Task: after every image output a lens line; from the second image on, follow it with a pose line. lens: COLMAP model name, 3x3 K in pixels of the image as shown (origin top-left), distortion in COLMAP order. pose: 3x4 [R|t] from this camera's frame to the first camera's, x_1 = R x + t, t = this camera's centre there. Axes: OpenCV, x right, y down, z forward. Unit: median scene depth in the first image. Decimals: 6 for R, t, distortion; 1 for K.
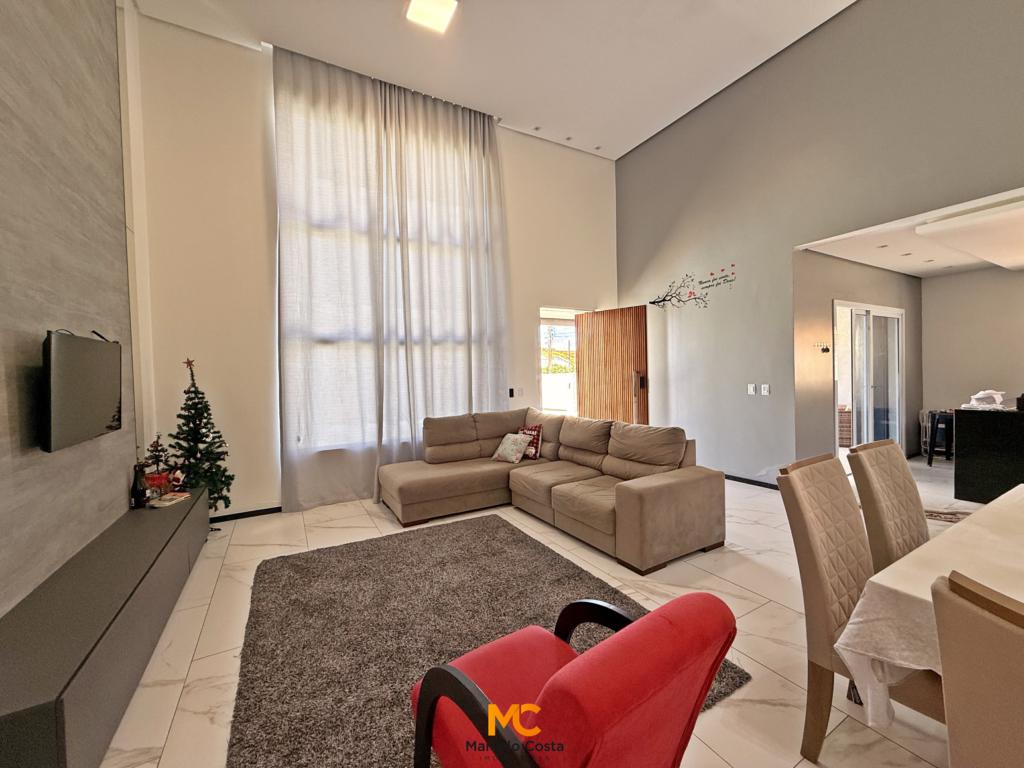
lens RADIAL K [[406.5, 0, 509.2], [0, 406.5, 382.0], [0, 0, 1]] dist [0.003840, 0.000034]
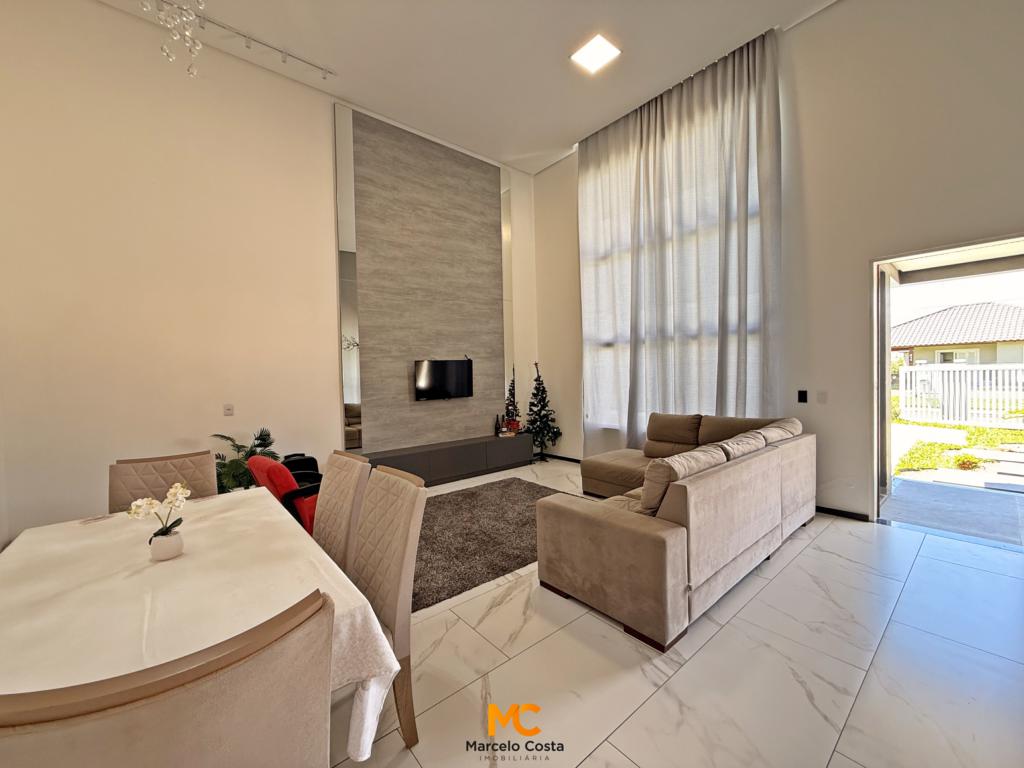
lens RADIAL K [[406.5, 0, 512.9], [0, 406.5, 382.9], [0, 0, 1]] dist [0.003840, 0.000034]
pose [[0.188120, 0.046938, -0.981024, 0.779773], [0.001991, 0.998837, 0.048172, -0.041489], [0.982144, -0.011016, 0.187808, 0.460152]]
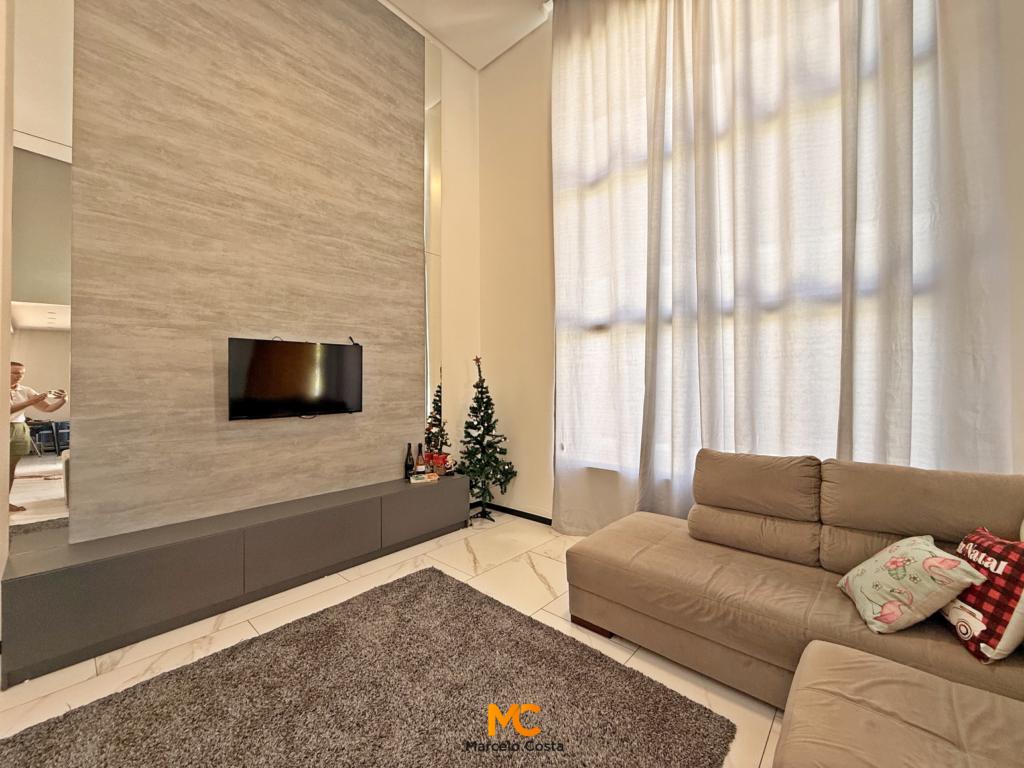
lens RADIAL K [[406.5, 0, 511.5], [0, 406.5, 381.5], [0, 0, 1]] dist [0.003840, 0.000034]
pose [[0.324907, 0.017608, -0.945582, 0.232936], [-0.022207, 0.999693, 0.010985, -0.002393], [0.945485, 0.017429, 0.325199, 0.597257]]
